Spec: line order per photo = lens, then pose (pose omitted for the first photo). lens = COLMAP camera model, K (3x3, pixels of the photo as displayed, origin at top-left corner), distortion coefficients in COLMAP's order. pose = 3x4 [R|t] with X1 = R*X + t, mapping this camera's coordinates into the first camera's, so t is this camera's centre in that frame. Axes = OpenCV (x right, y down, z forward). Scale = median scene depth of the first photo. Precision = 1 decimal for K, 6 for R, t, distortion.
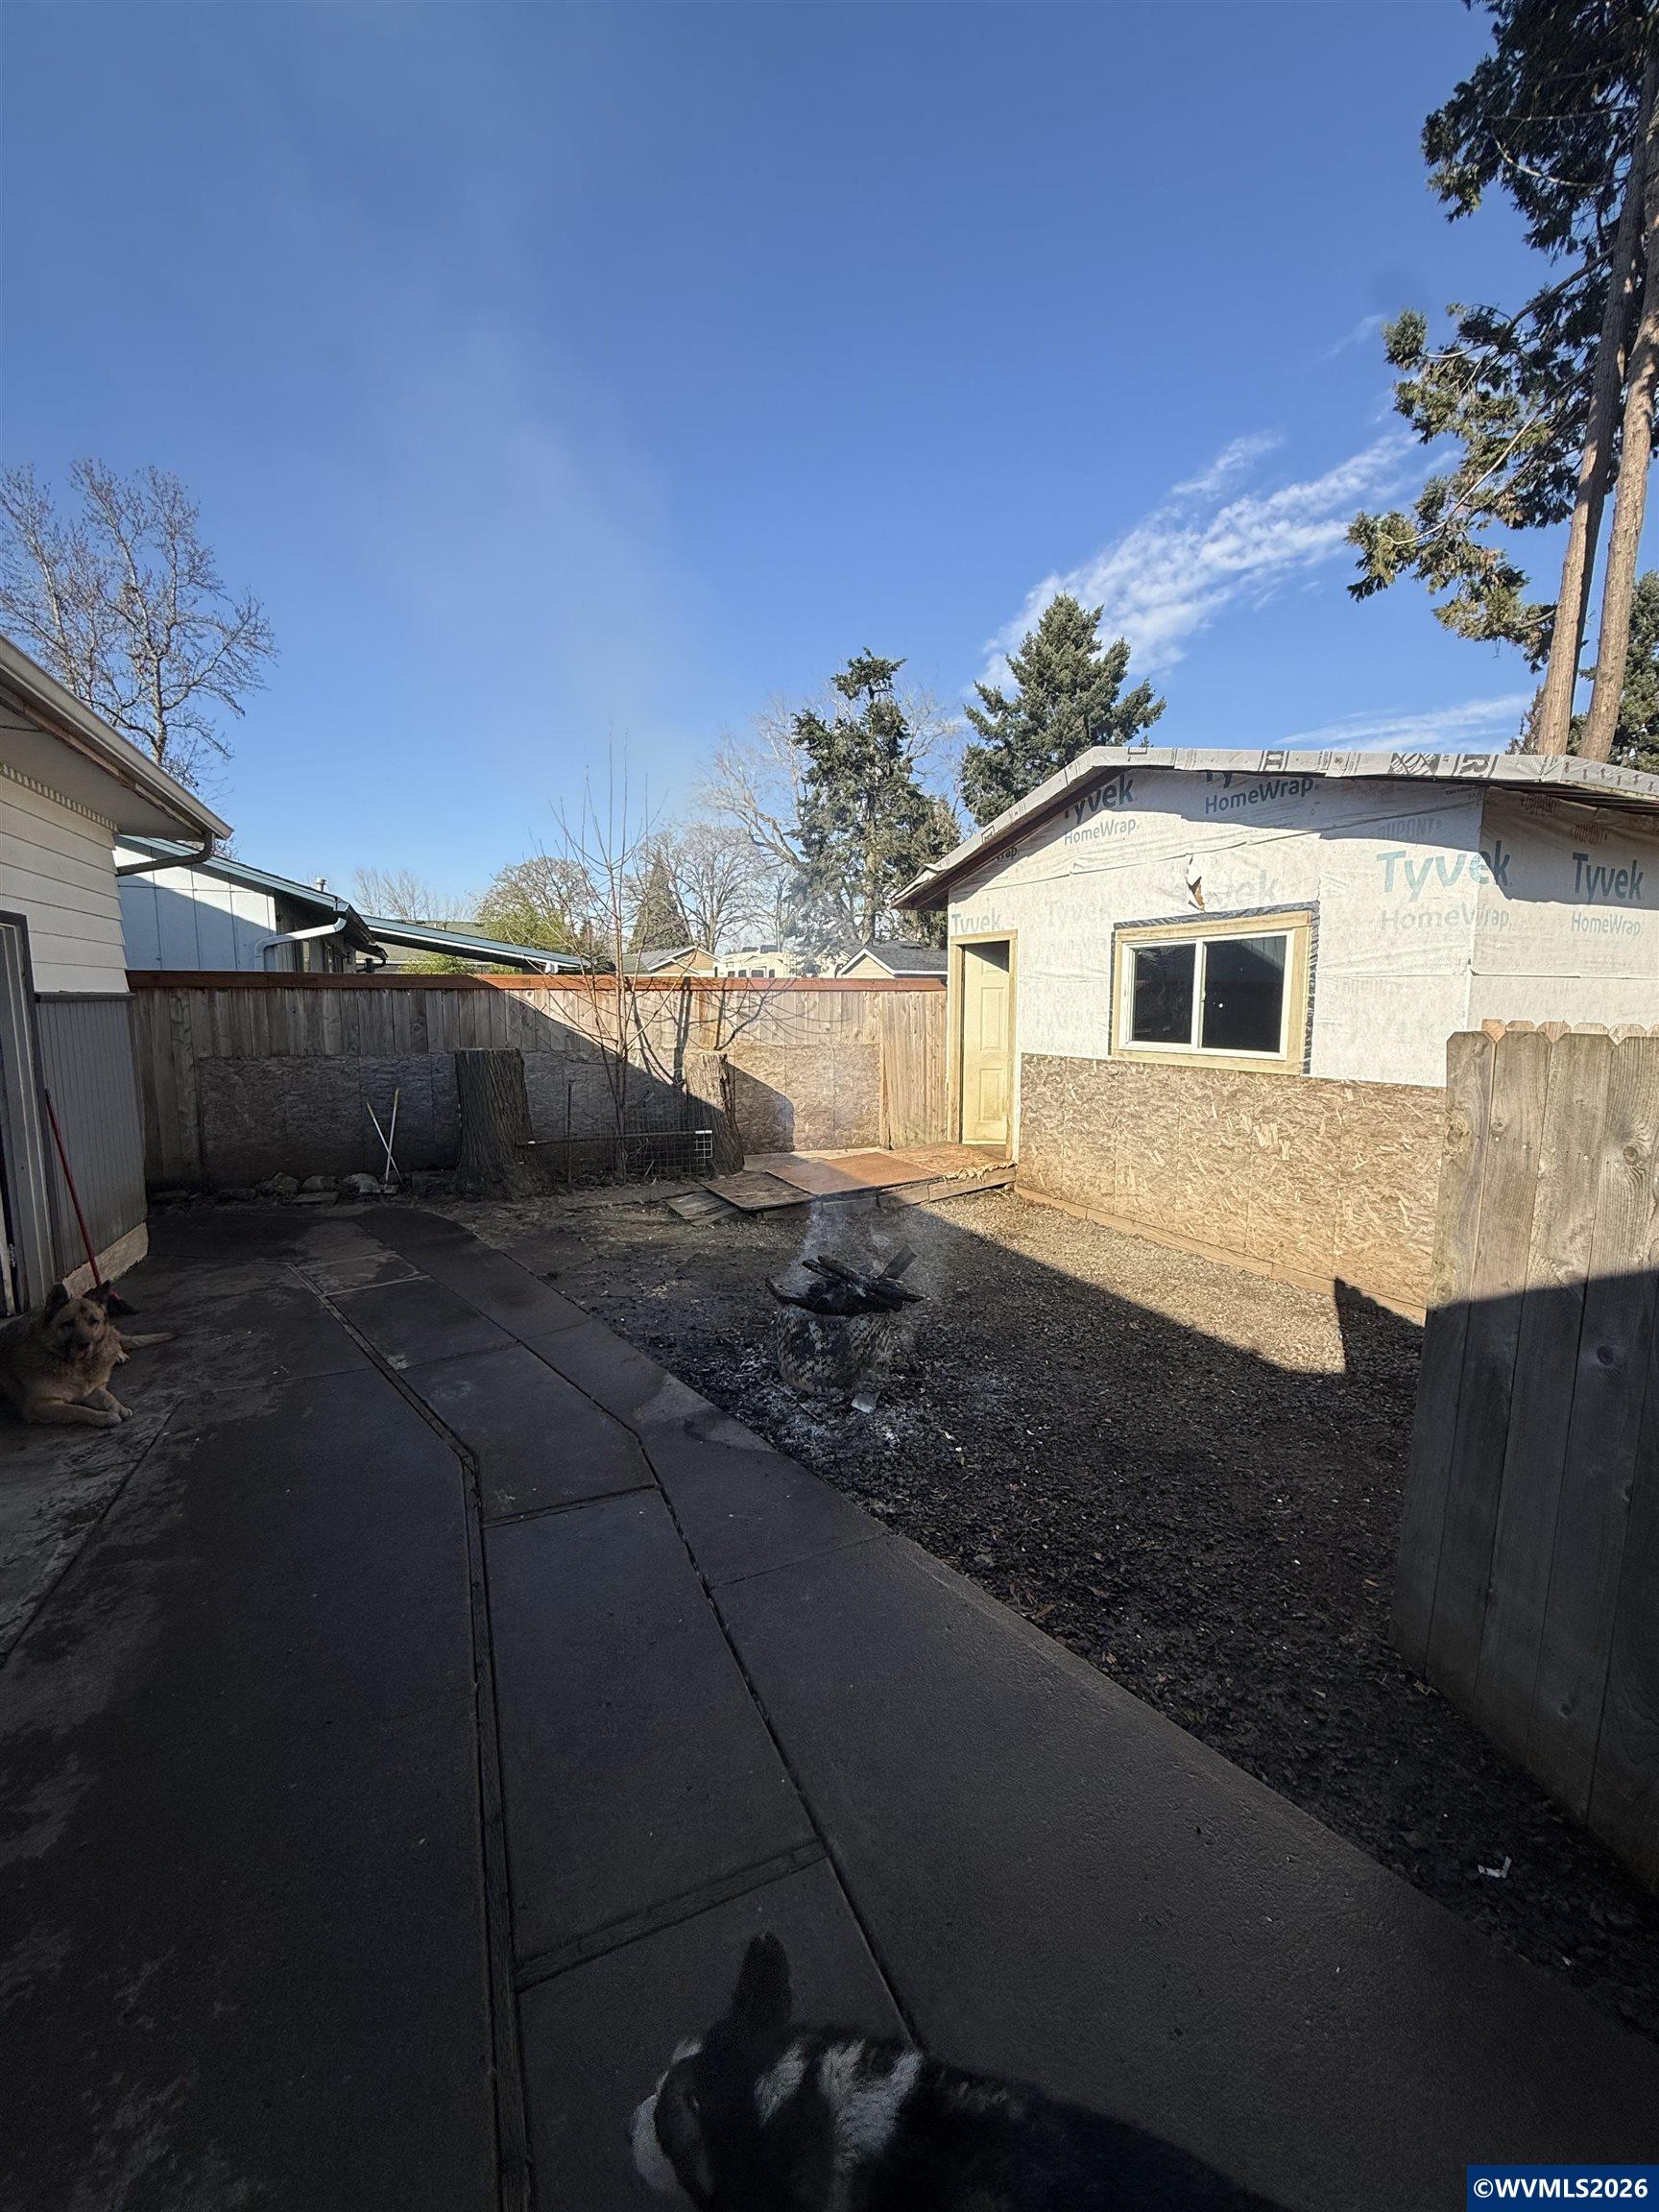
lens RADIAL K [[876.0, 0, 829.5], [0, 876.0, 1106.0], [0, 0, 1]] dist [0.001755, -0.000699]
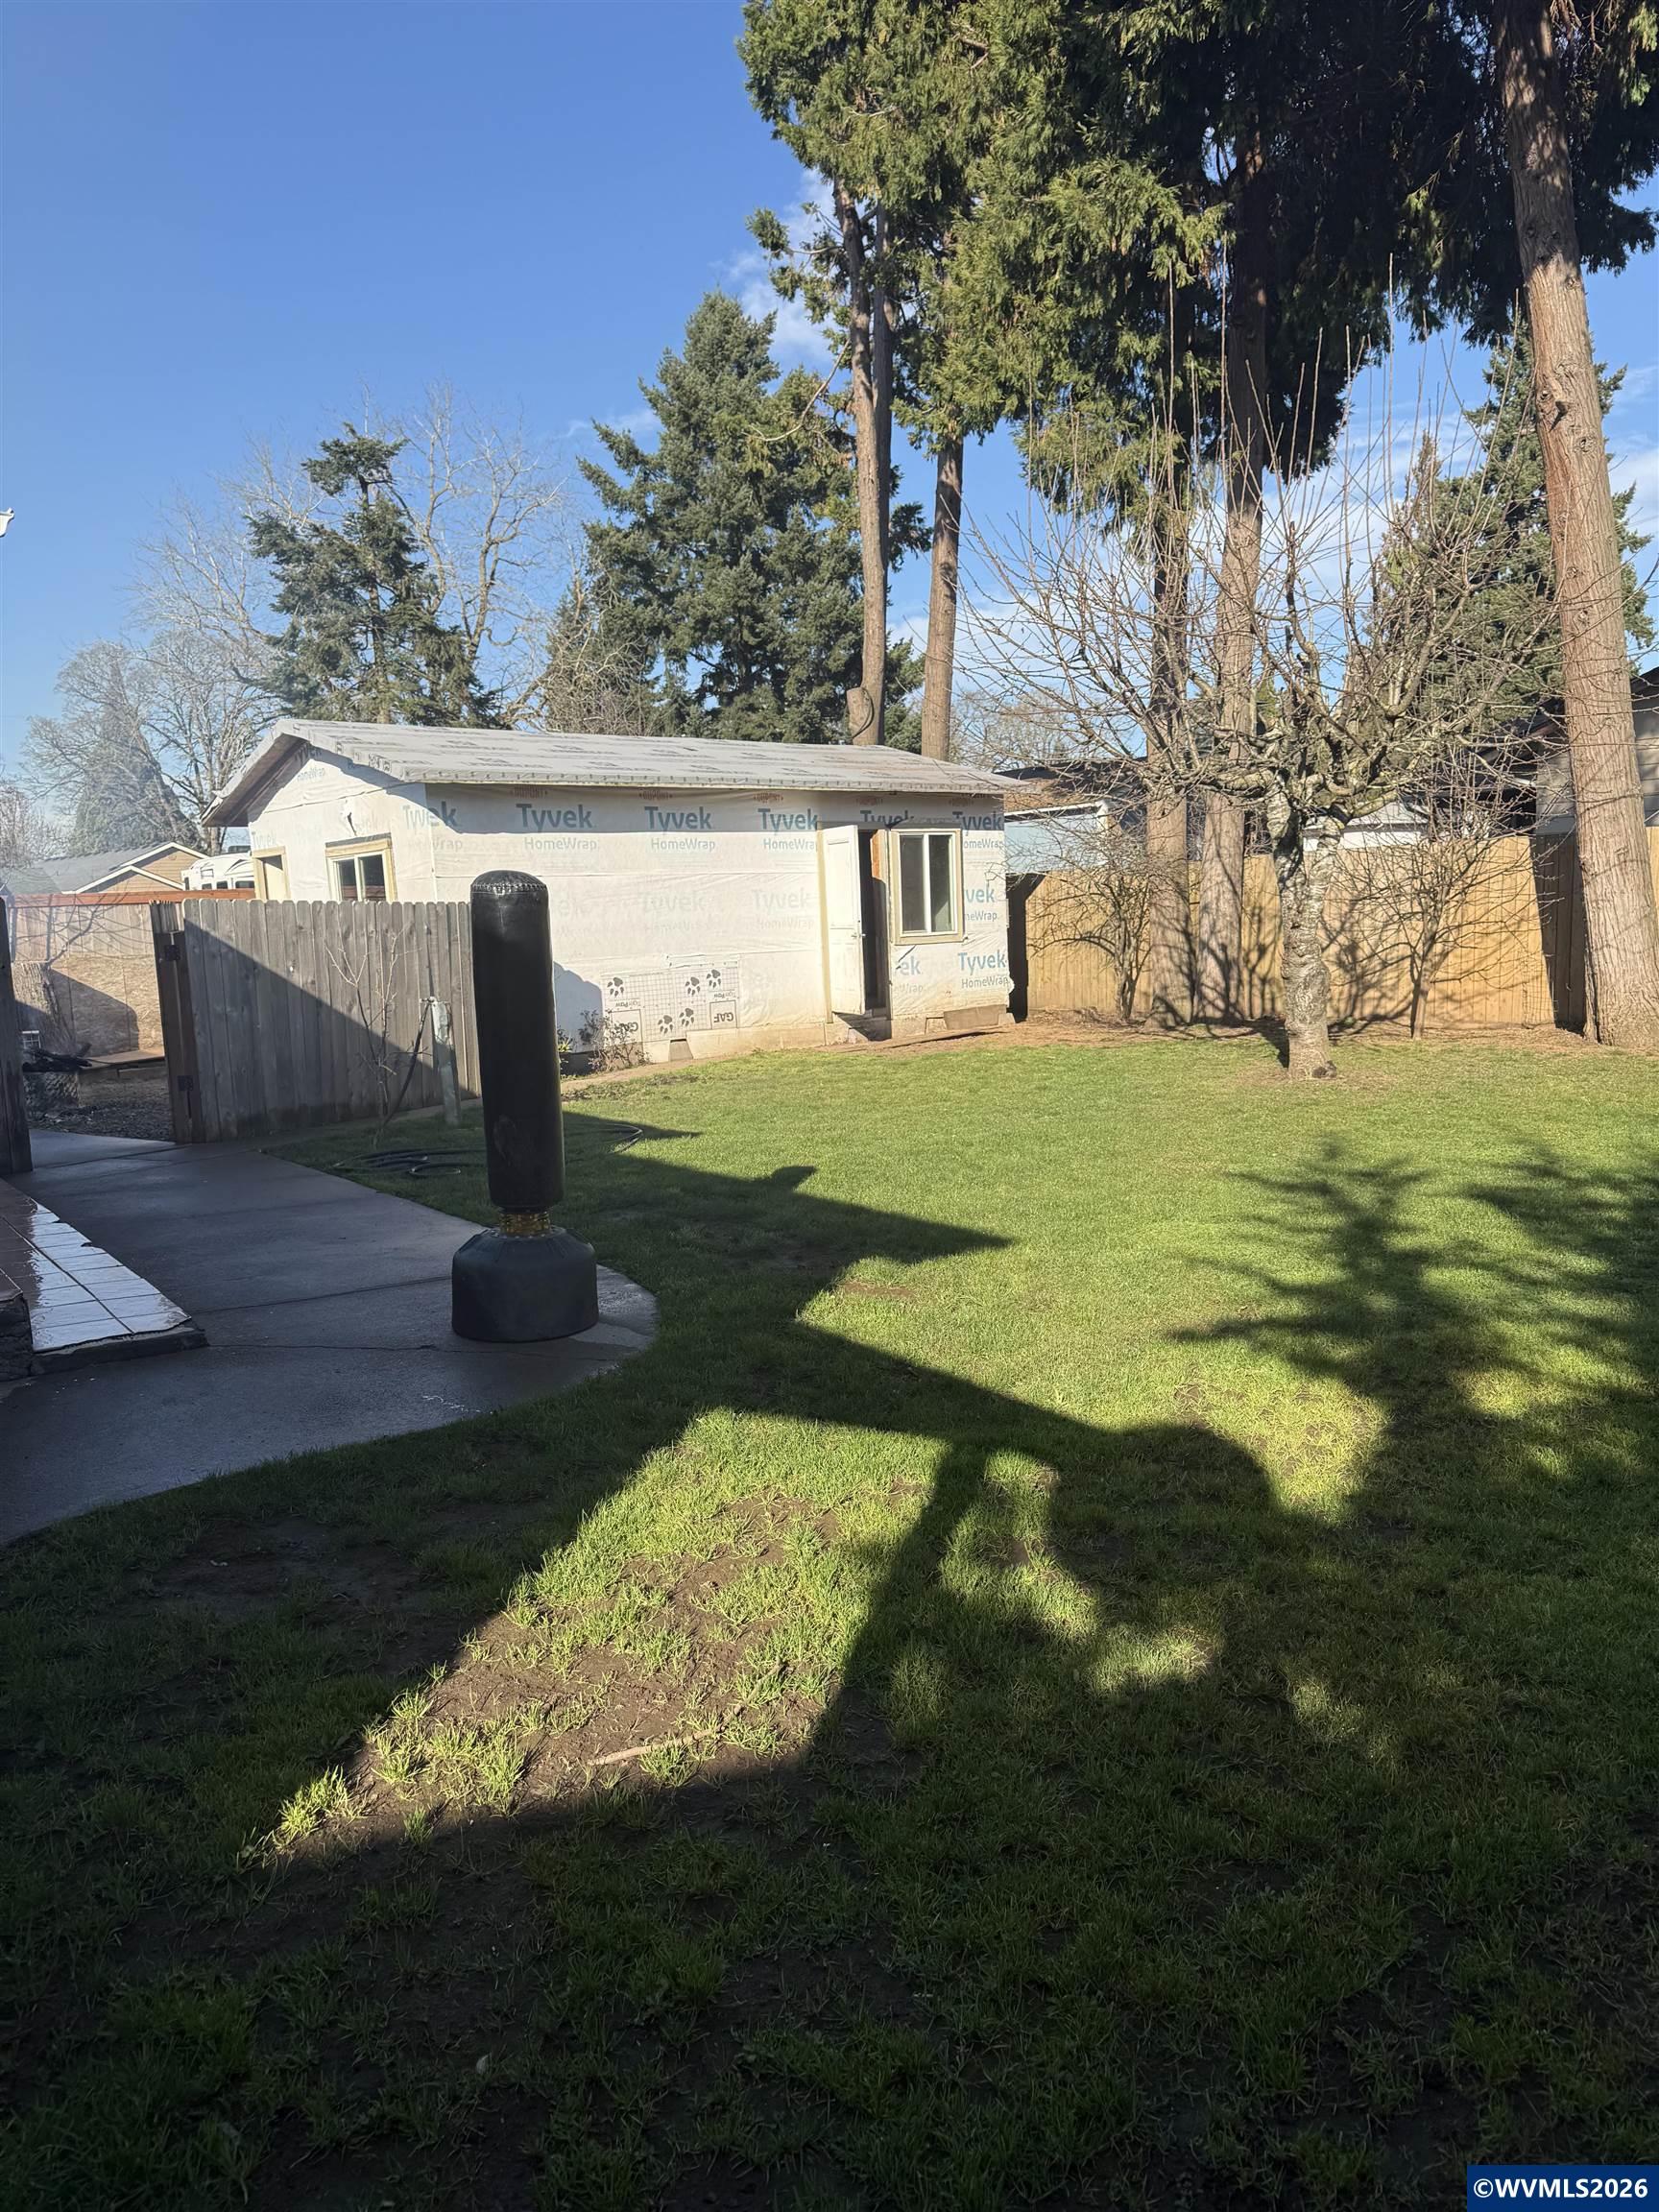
lens RADIAL K [[1536.2, 0, 841.1], [0, 1536.2, 1118.9], [0, 0, 1]] dist [0.183271, -0.398433]
pose [[0.974611, -0.072410, 0.211873, 0.117311], [0.071000, 0.997374, 0.014265, 0.049924], [-0.212349, 0.001140, 0.977193, -0.320327]]
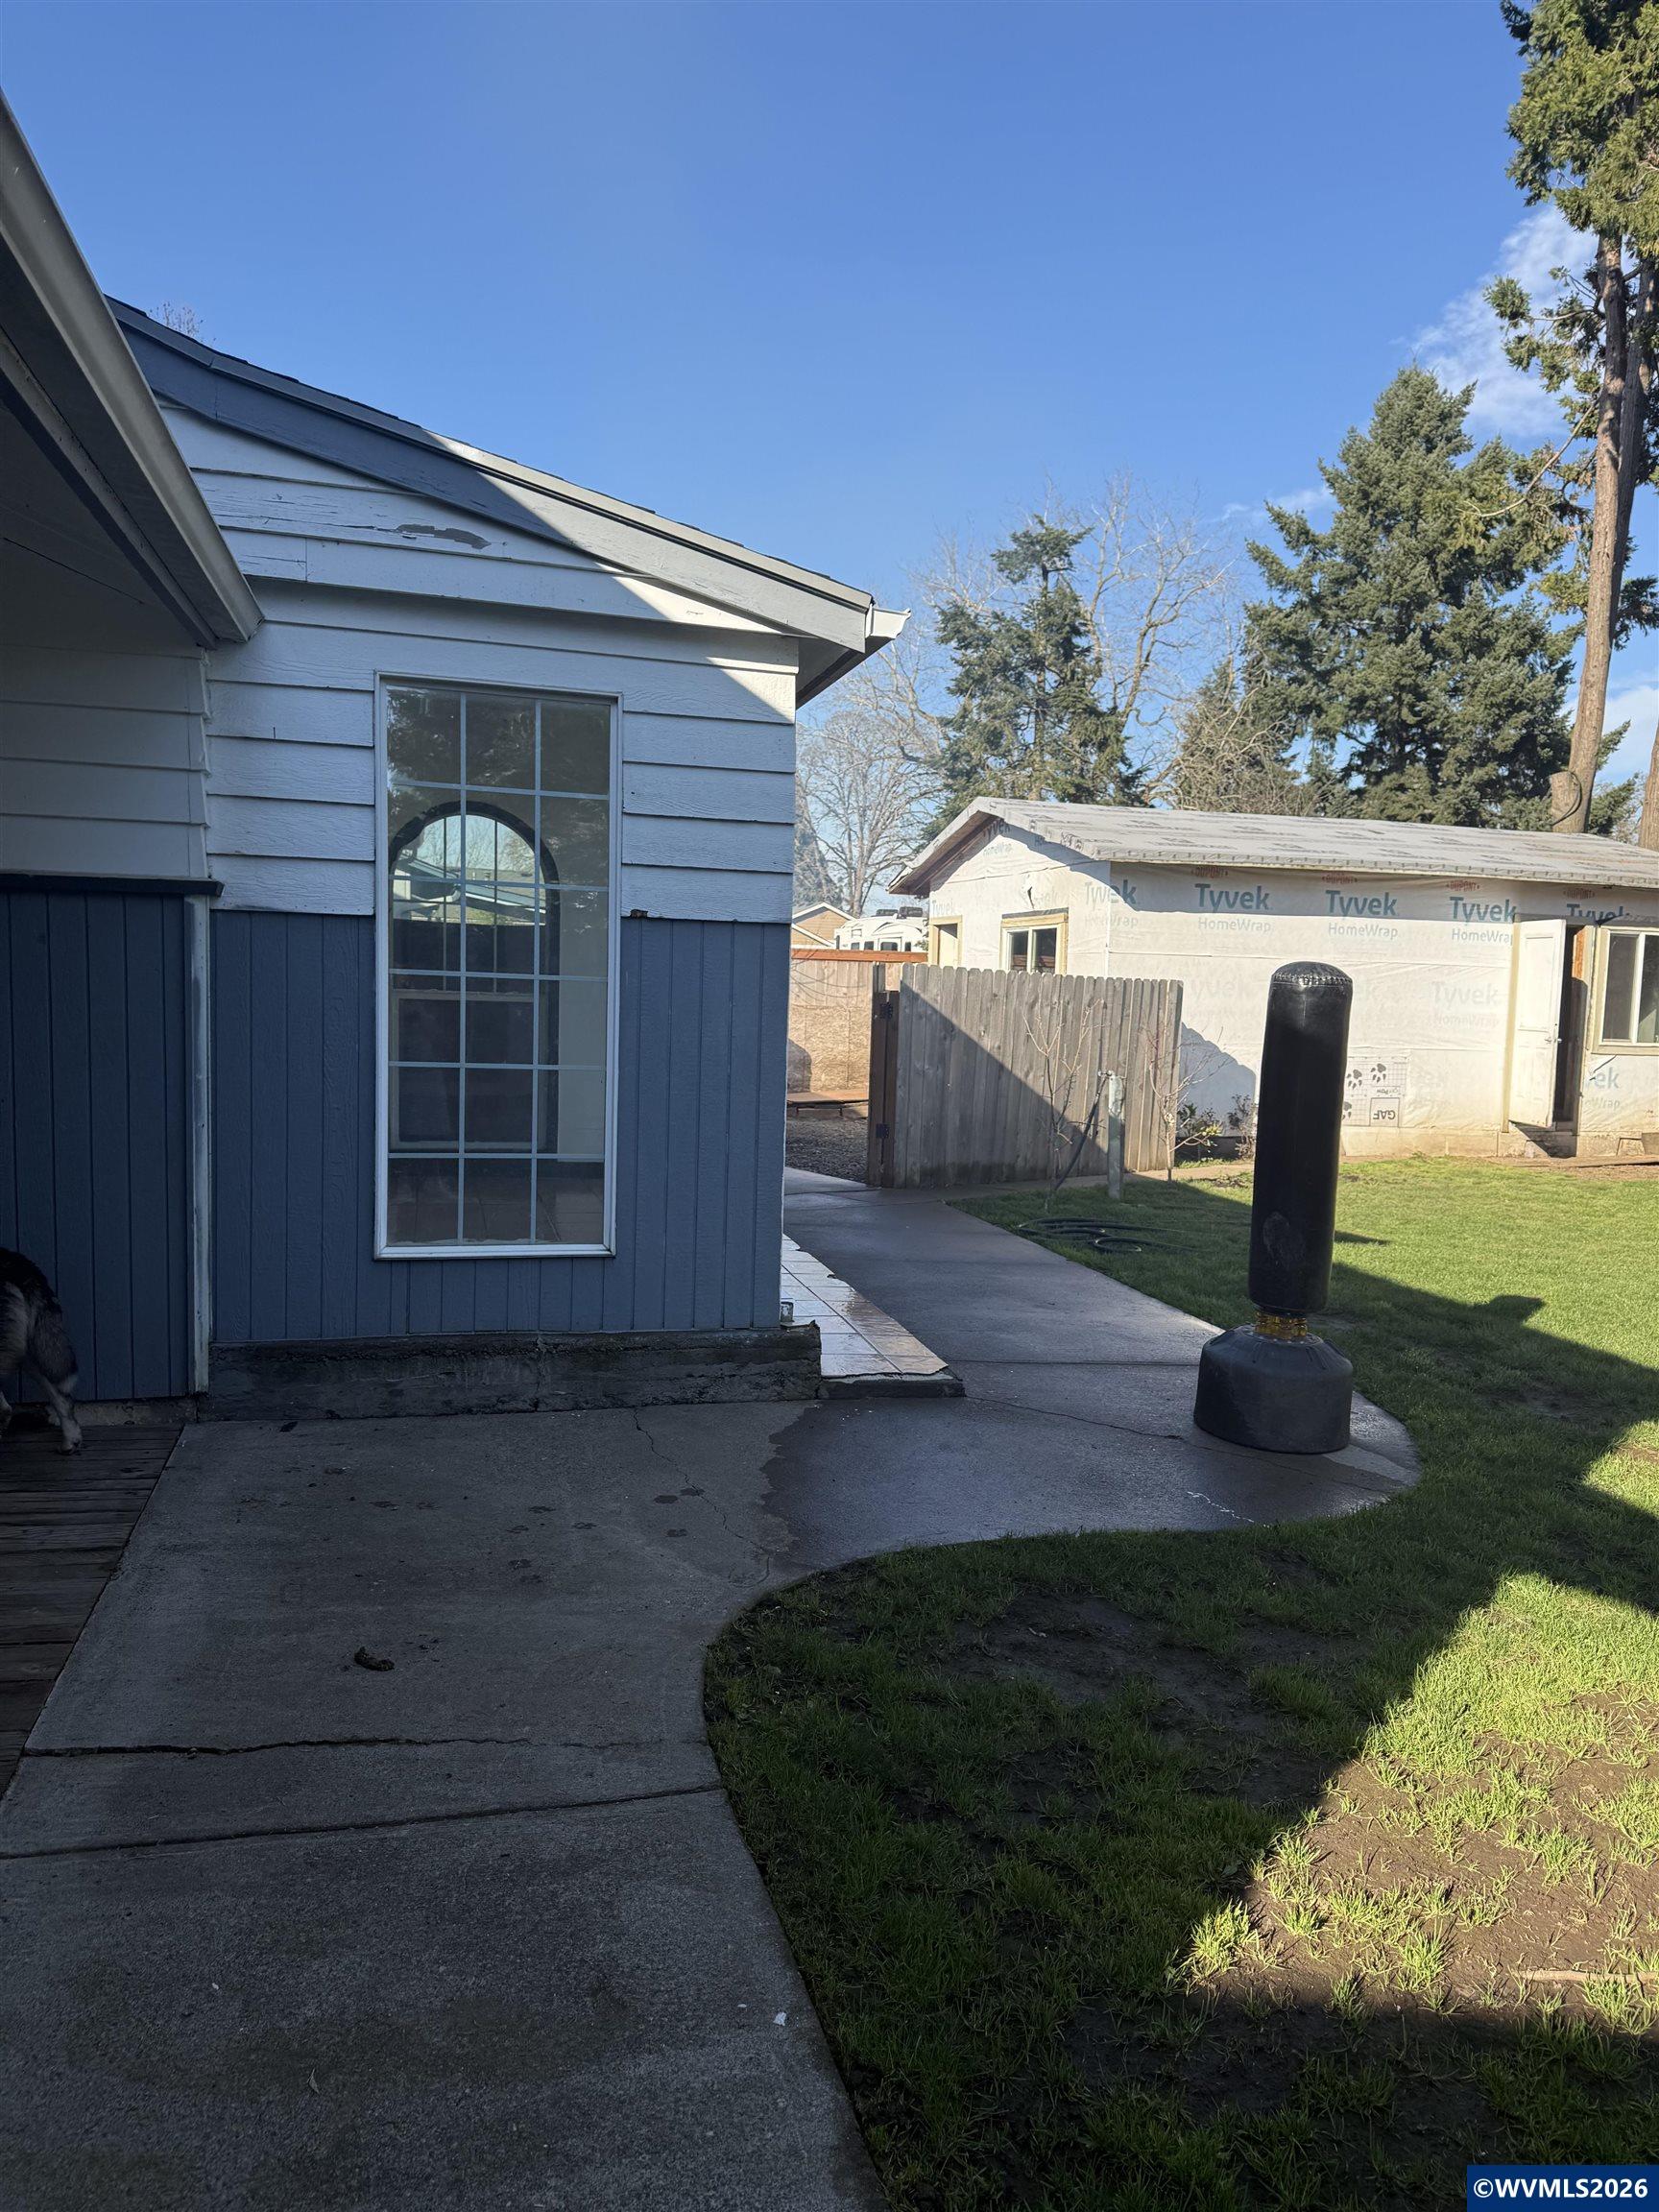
lens RADIAL K [[1536.2, 0, 841.1], [0, 1536.2, 1118.9], [0, 0, 1]] dist [0.183271, -0.398433]
pose [[0.987528, 0.042423, -0.151620, 0.097007], [-0.048410, 0.998178, -0.036015, 0.047691], [0.149816, 0.042905, 0.987783, -0.316726]]
